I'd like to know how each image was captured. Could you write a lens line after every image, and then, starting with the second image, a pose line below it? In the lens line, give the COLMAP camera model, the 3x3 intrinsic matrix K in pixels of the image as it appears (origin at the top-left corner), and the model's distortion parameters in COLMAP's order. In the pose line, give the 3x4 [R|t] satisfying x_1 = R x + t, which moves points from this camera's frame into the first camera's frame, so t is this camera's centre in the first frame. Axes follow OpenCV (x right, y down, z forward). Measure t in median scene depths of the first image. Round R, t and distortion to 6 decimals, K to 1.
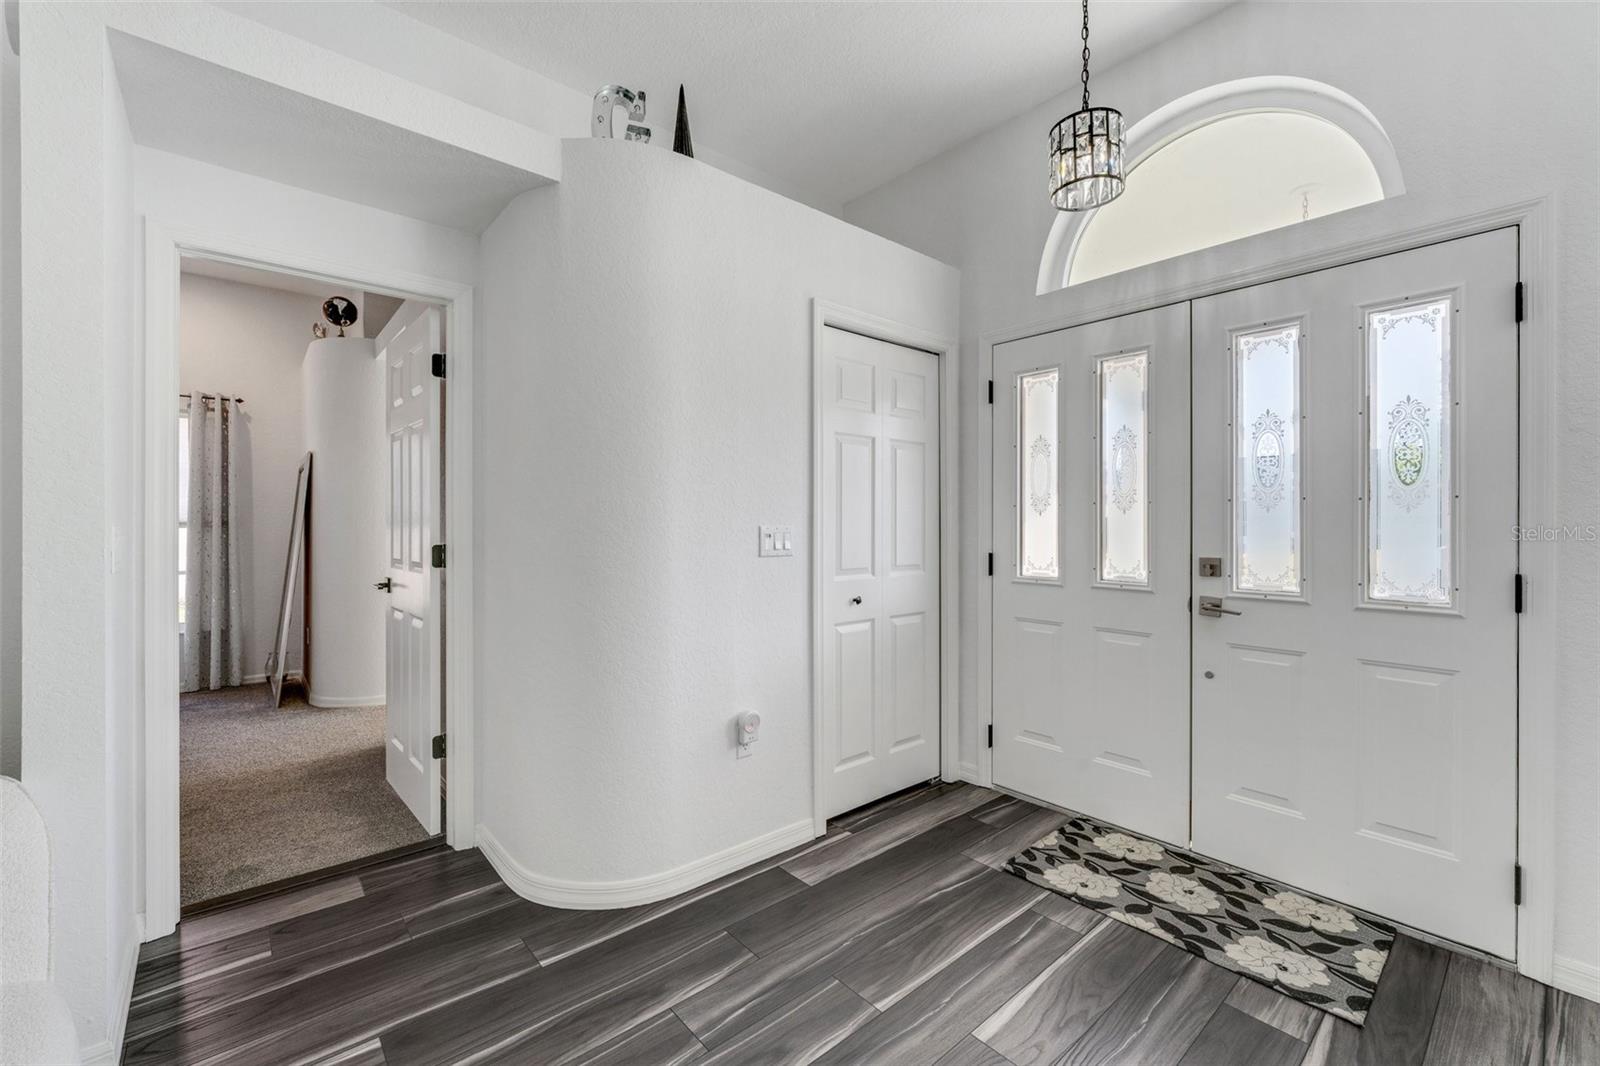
lens RADIAL K [[657.9, 0, 790.5], [0, 657.9, 522.8], [0, 0, 1]] dist [-0.006140, 0.000272]
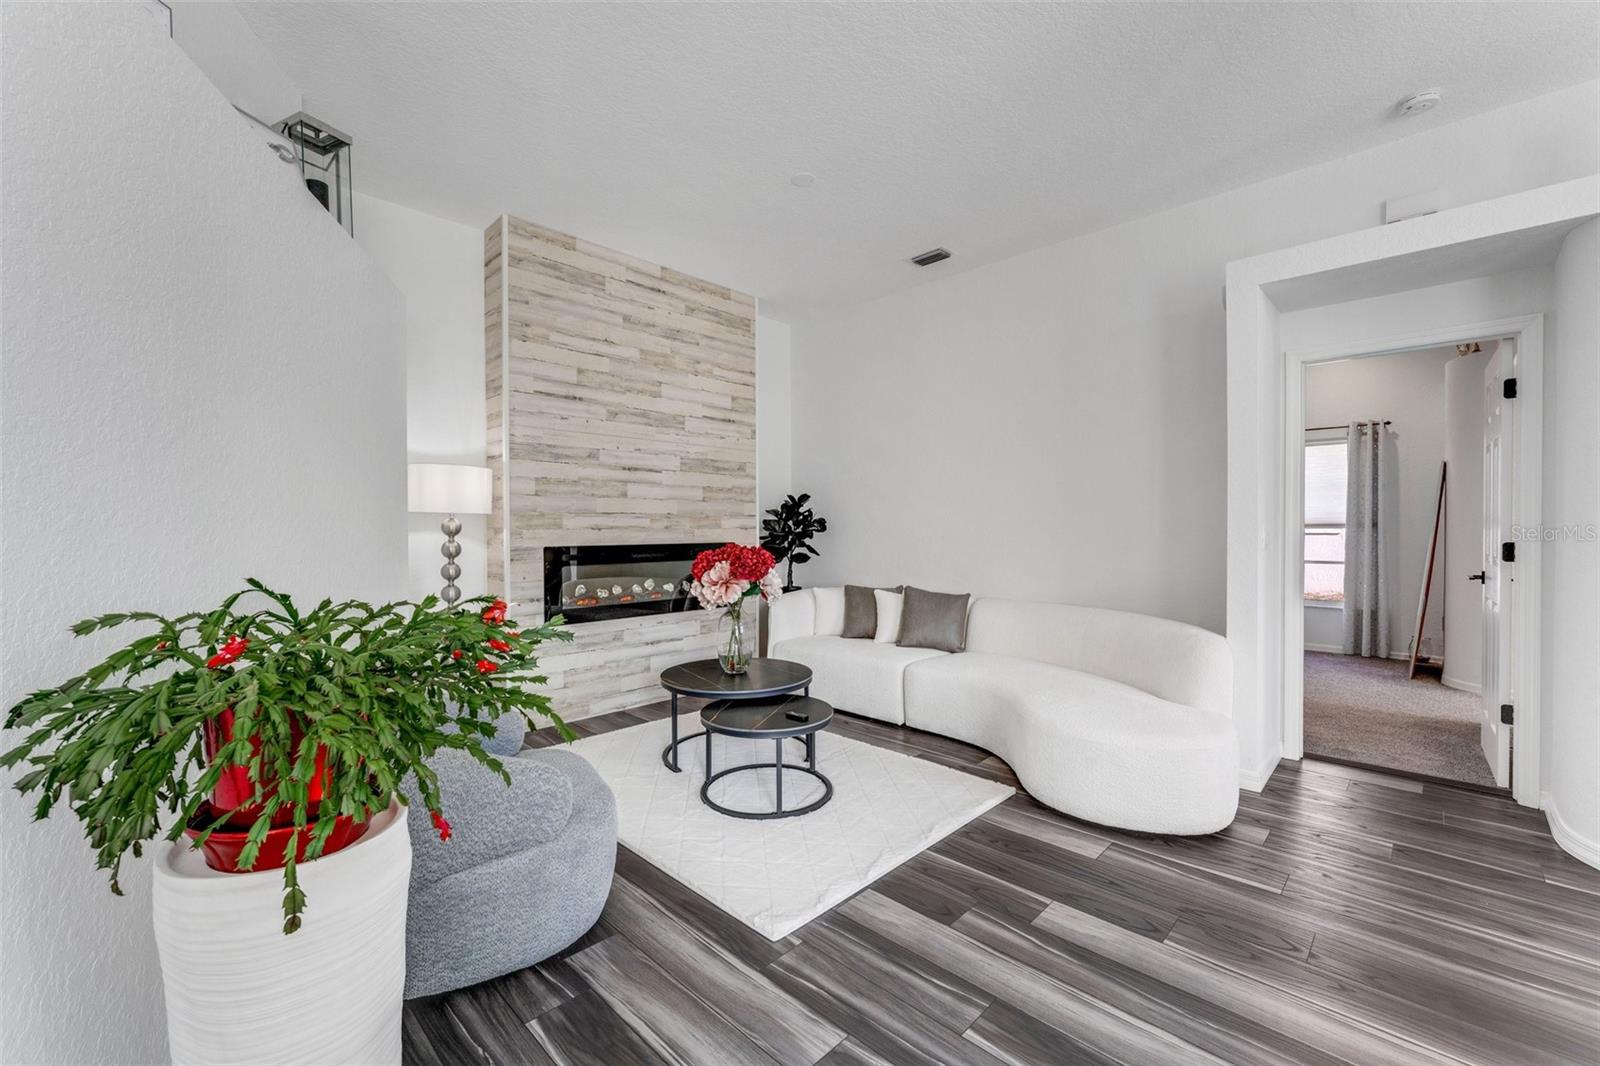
lens RADIAL K [[657.9, 0, 793.9], [0, 657.9, 535.5], [0, 0, 1]] dist [-0.006140, 0.000272]
pose [[0.084746, 0.012282, -0.996327, 0.287424], [0.004901, 0.999907, 0.012743, 0.000391], [0.996391, -0.005962, 0.084678, -0.205863]]
